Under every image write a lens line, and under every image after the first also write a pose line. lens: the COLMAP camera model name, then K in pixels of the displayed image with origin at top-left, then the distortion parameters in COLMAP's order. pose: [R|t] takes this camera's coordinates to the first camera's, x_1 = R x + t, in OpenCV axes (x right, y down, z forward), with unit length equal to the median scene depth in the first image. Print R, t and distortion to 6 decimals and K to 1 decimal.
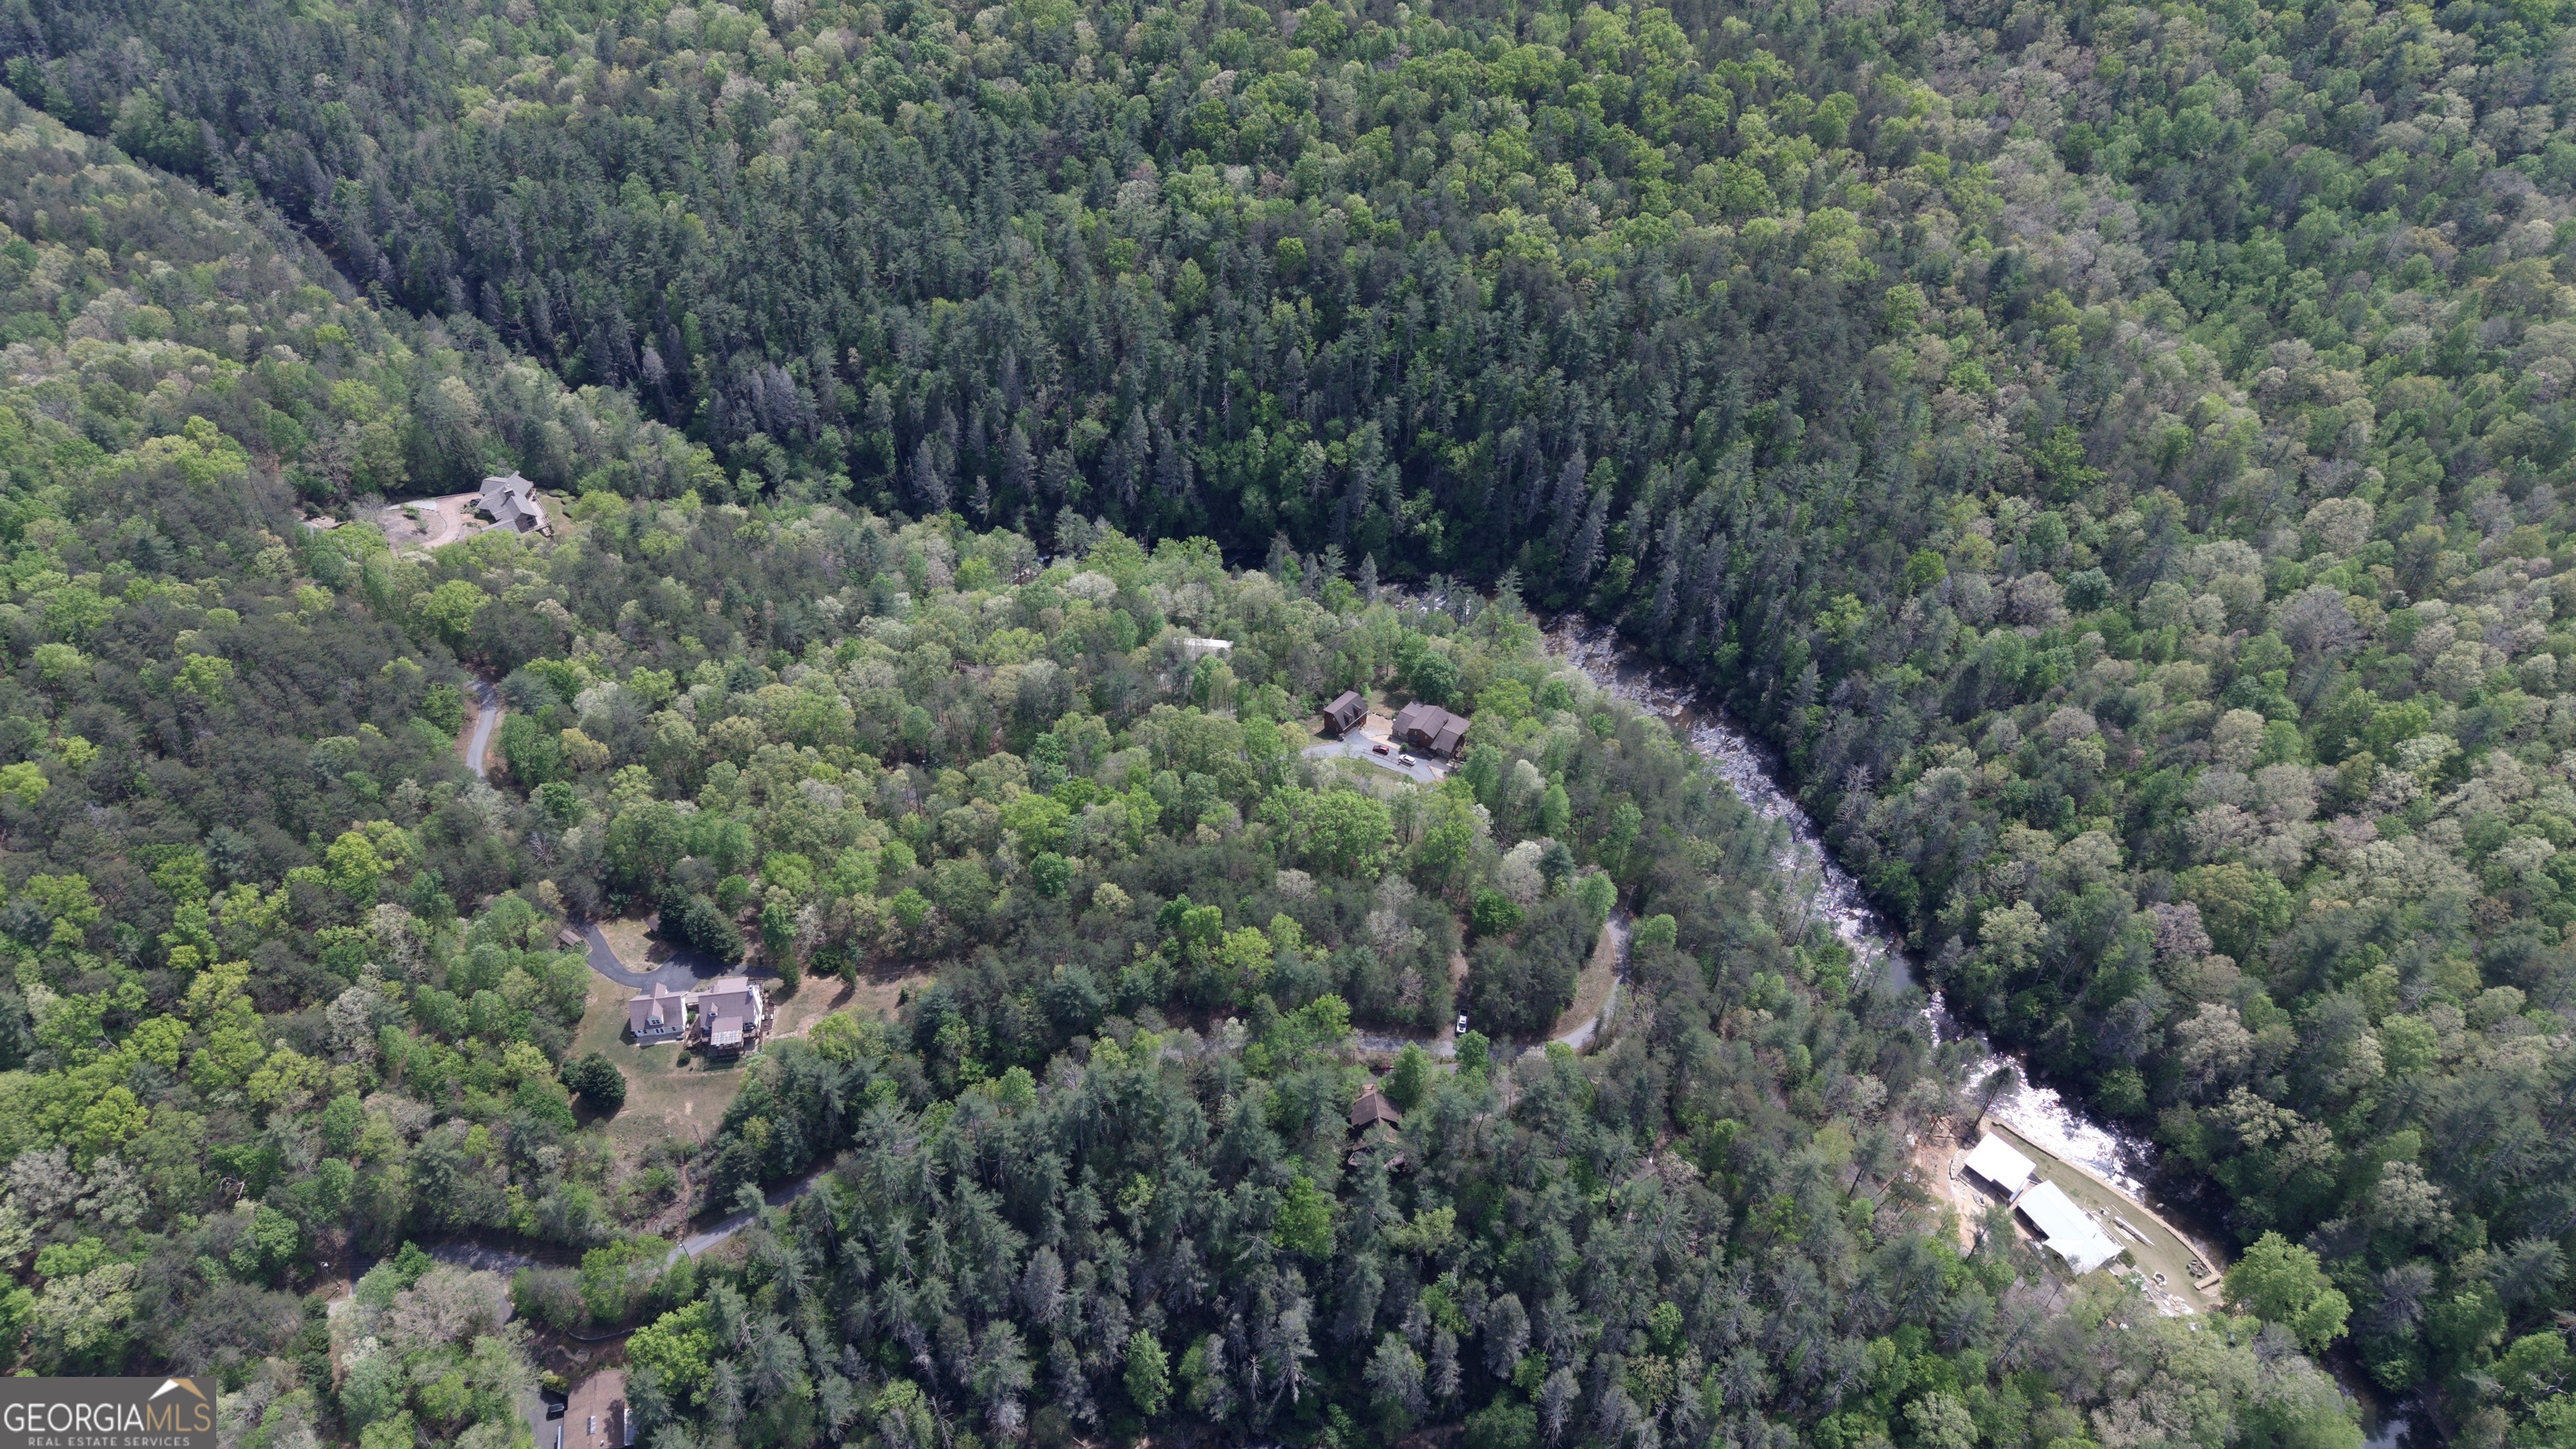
lens RADIAL K [[1700.5, 0, 1288.0], [0, 1700.5, 724.5], [0, 0, 1]] dist [0.000086, -0.066476]
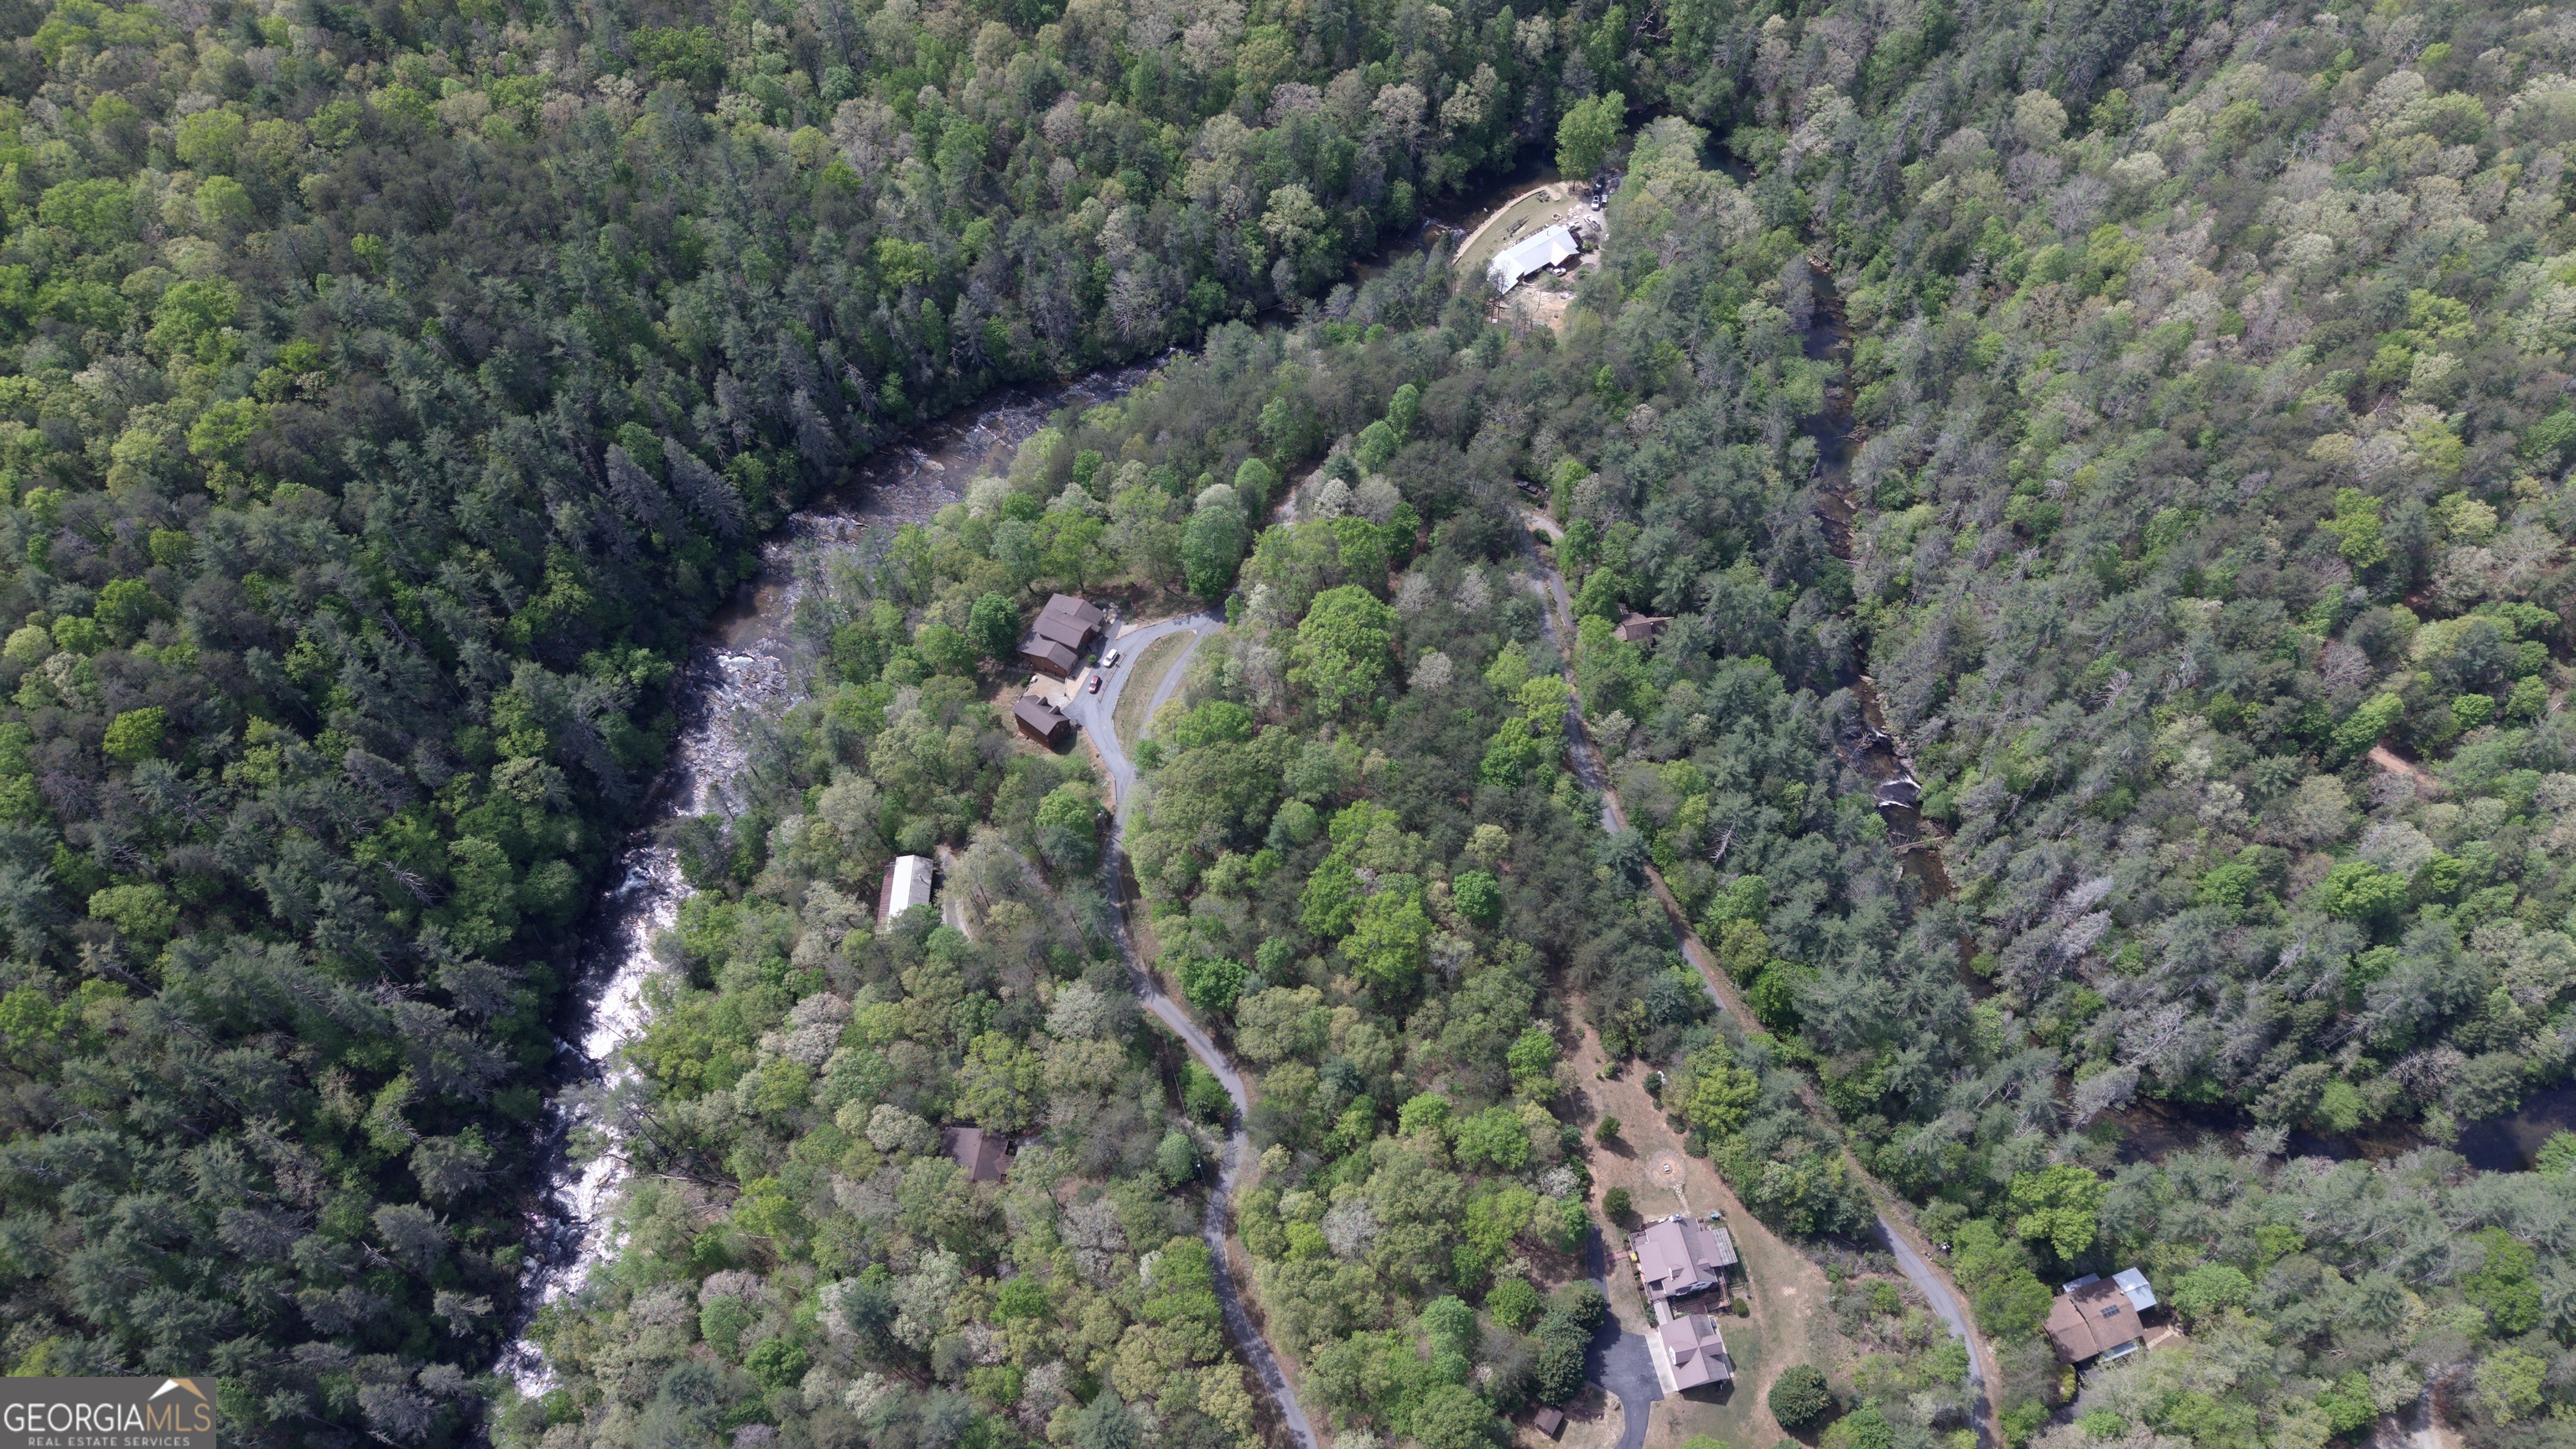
lens RADIAL K [[1700.5, 0, 1288.0], [0, 1700.5, 724.5], [0, 0, 1]] dist [0.000086, -0.066476]
pose [[-0.083988, -0.856611, 0.509081, -0.407448], [0.698595, 0.313690, 0.643089, -0.463305], [-0.710571, 0.409653, 0.572079, 0.456121]]
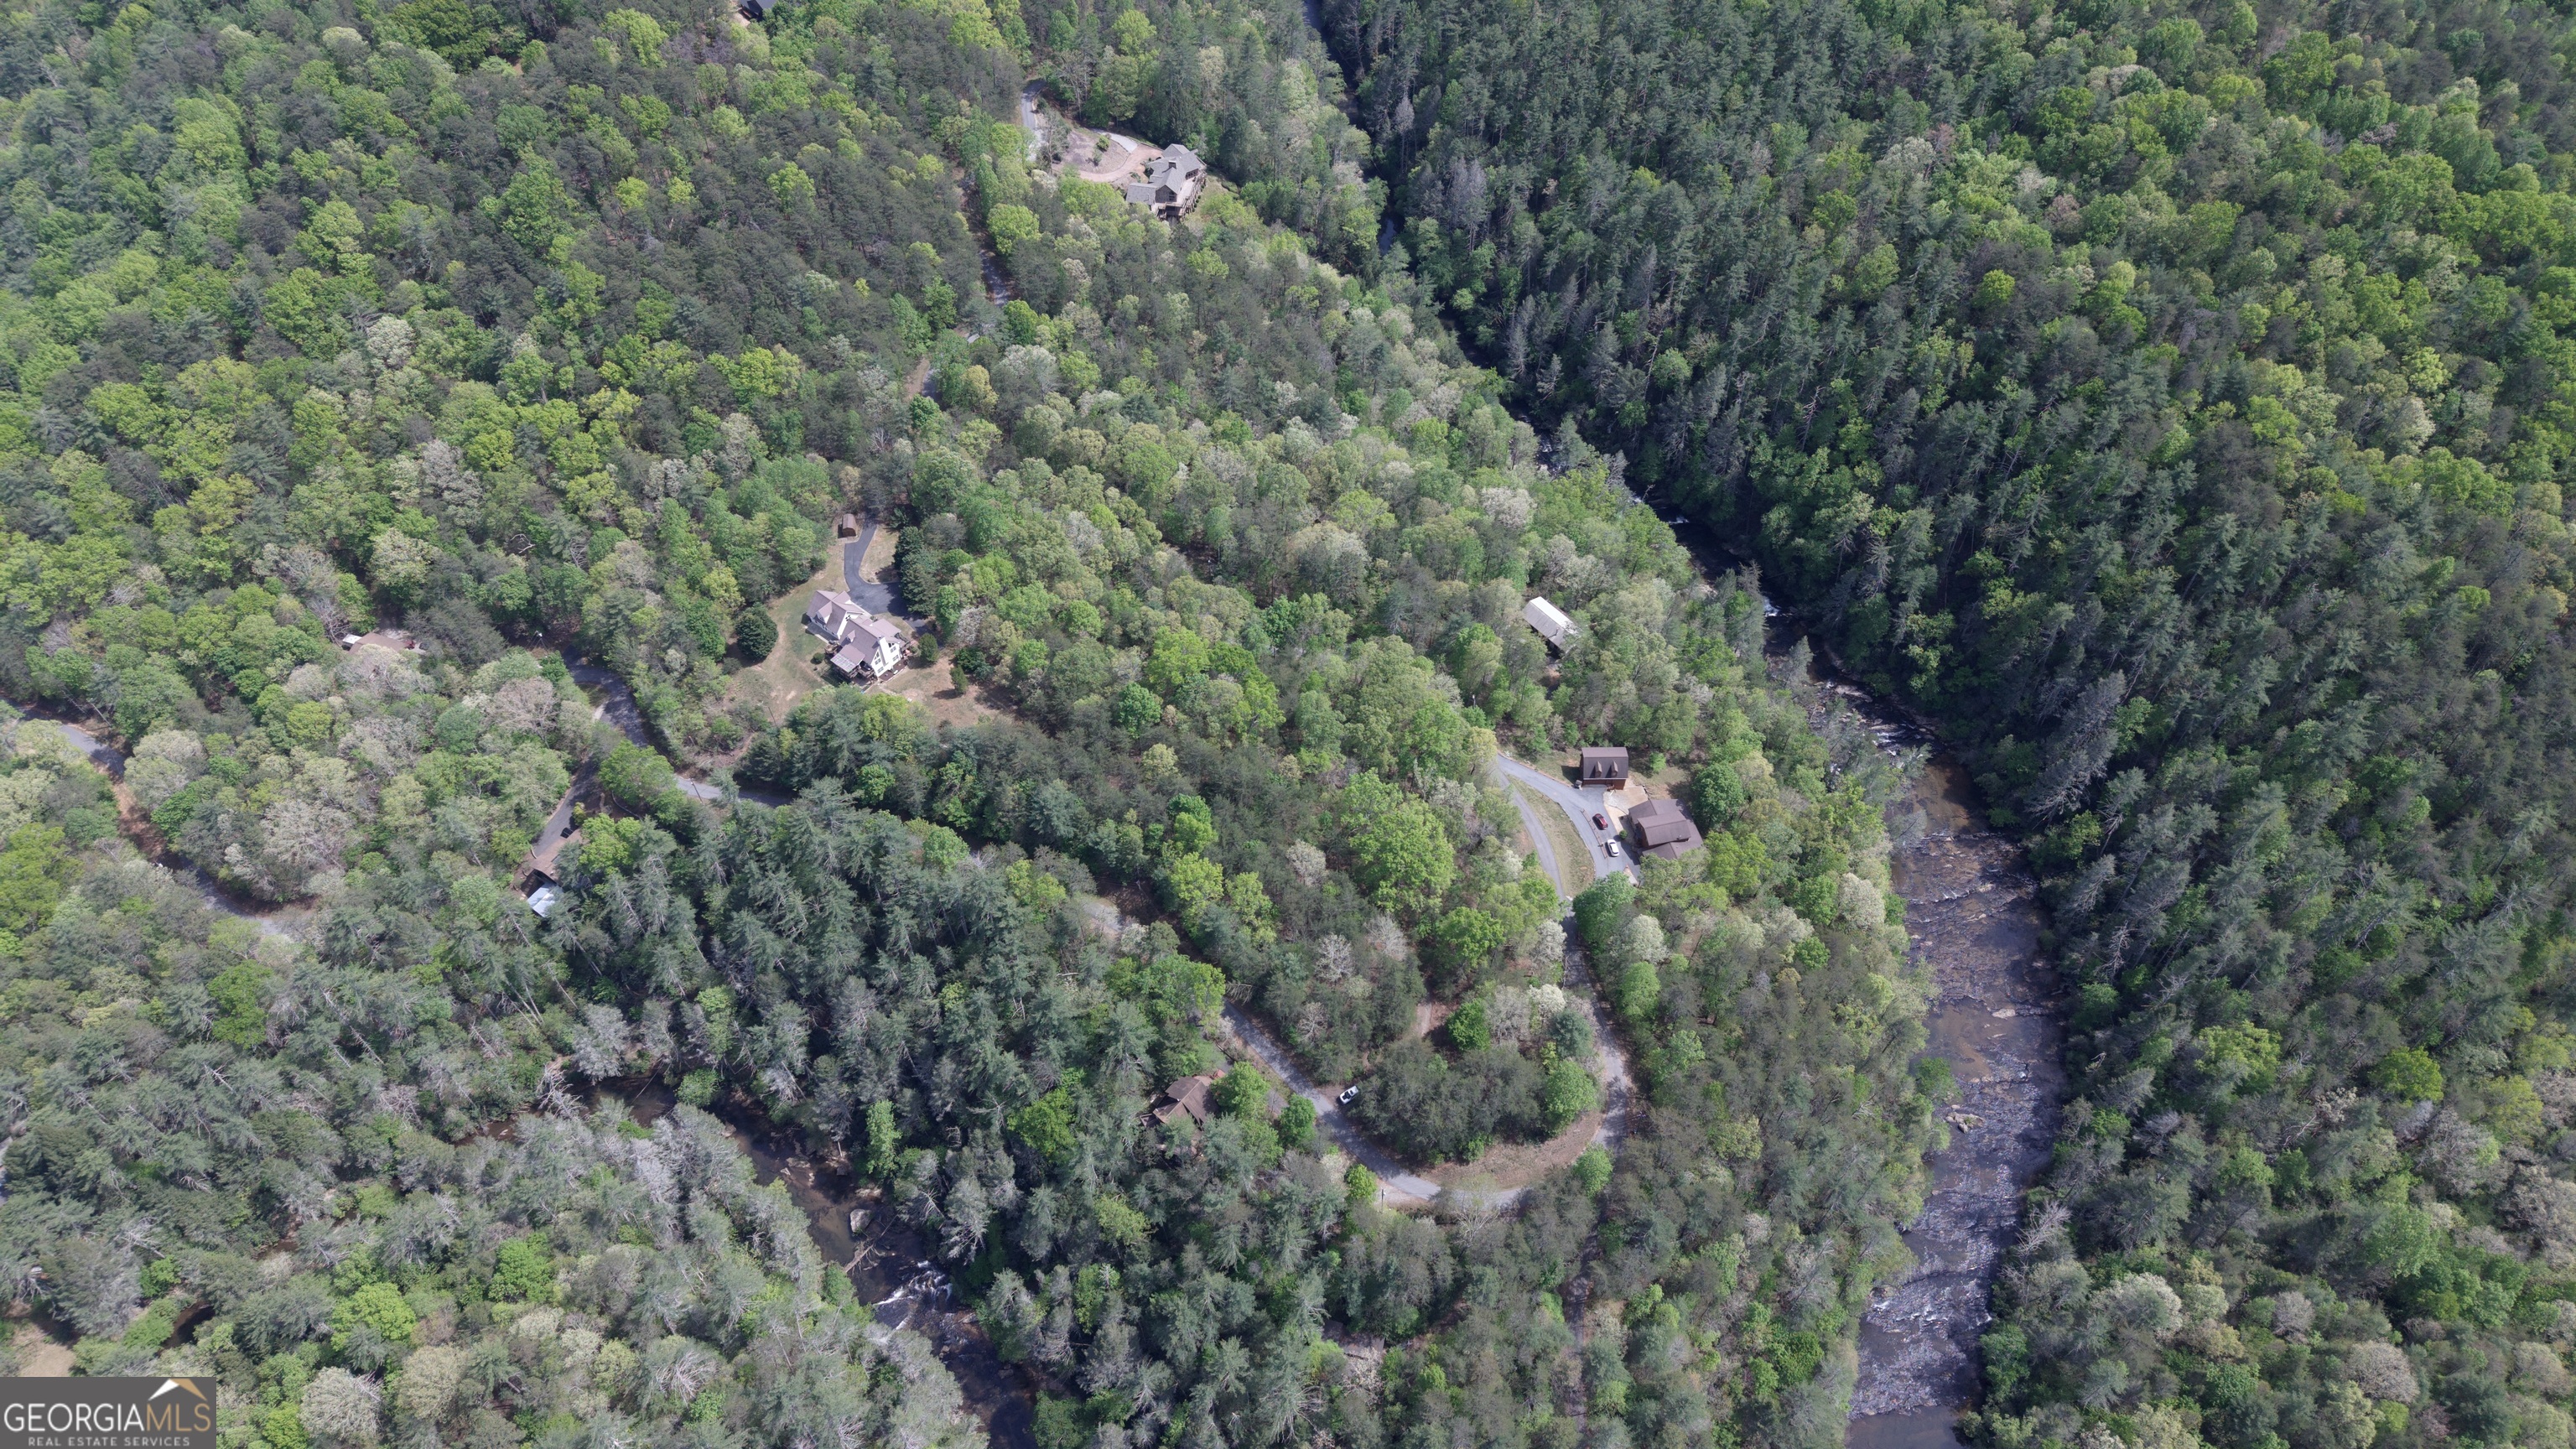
lens RADIAL K [[1764.2, 0, 1288.5], [0, 1764.2, 652.8], [0, 0, 1]] dist [-0.000707, -0.082047]
pose [[0.684902, 0.534844, -0.494824, 0.349218], [-0.503138, 0.838364, 0.209758, -0.168023], [0.527031, 0.105301, 0.843297, 0.146316]]
